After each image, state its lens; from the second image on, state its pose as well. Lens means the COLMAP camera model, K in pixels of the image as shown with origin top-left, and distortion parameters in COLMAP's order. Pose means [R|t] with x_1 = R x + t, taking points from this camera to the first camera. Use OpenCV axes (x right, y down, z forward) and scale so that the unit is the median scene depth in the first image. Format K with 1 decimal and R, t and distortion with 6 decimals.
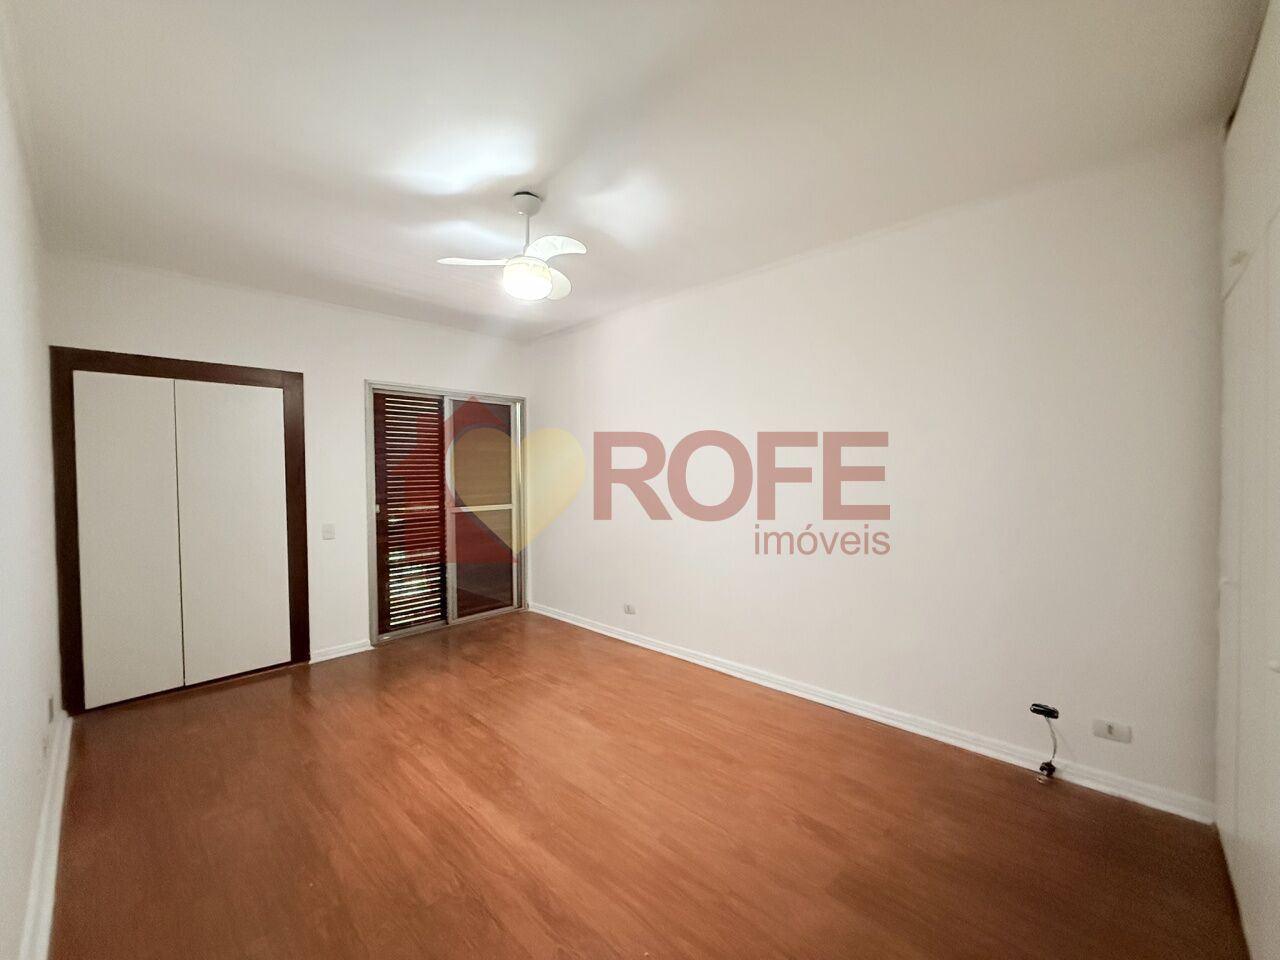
lens RADIAL K [[511.5, 0, 636.3], [0, 511.5, 479.7], [0, 0, 1]] dist [-0.000664, 0.000614]
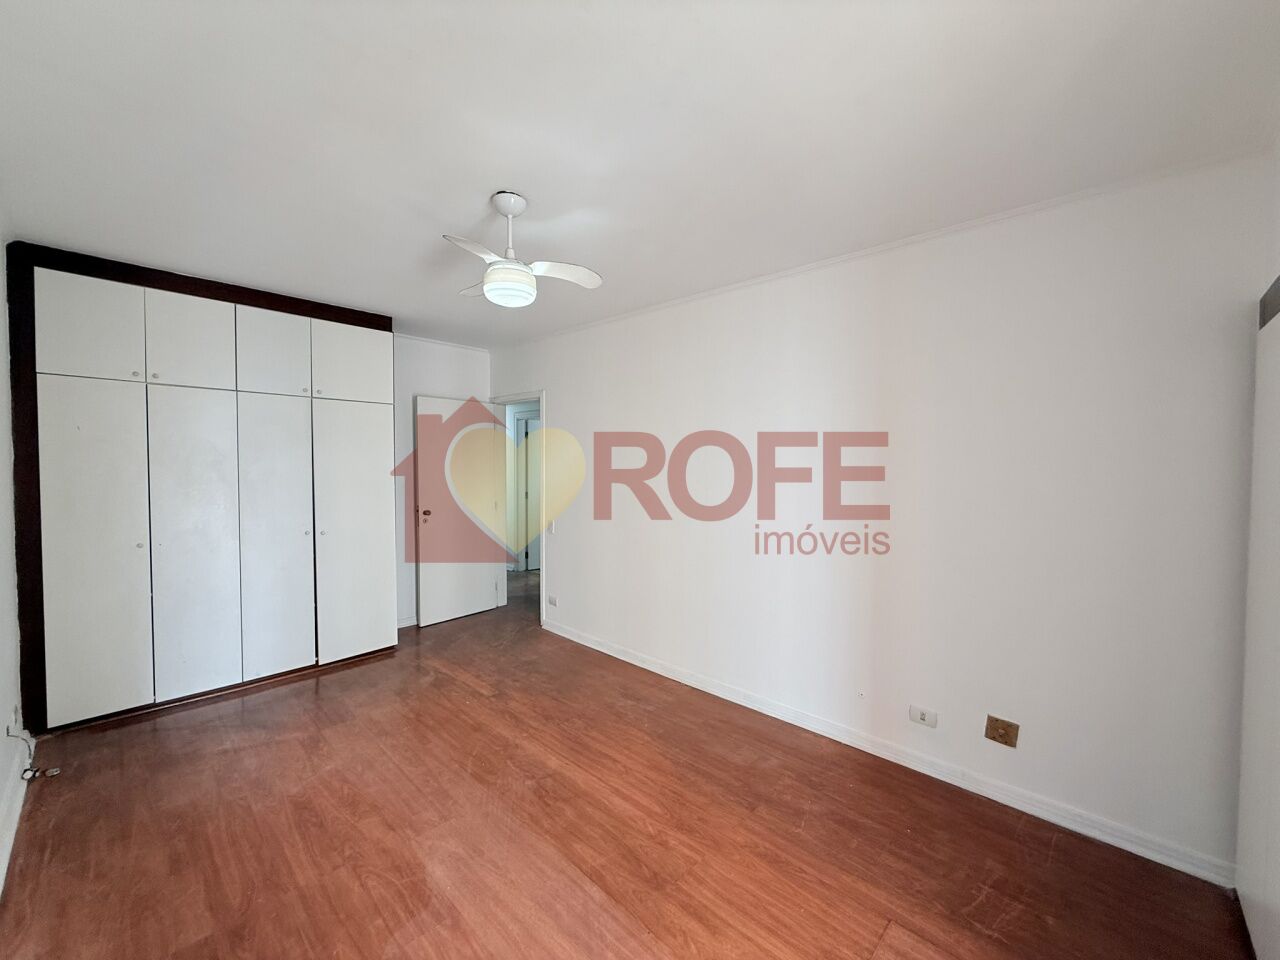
lens RADIAL K [[511.5, 0, 636.3], [0, 511.5, 479.7], [0, 0, 1]] dist [-0.000664, 0.000614]
pose [[-1.000000, 0.000856, 0.000426, -0.423923], [0.000880, 0.998221, 0.059623, -0.096899], [-0.000374, 0.059623, -0.998221, 1.887357]]
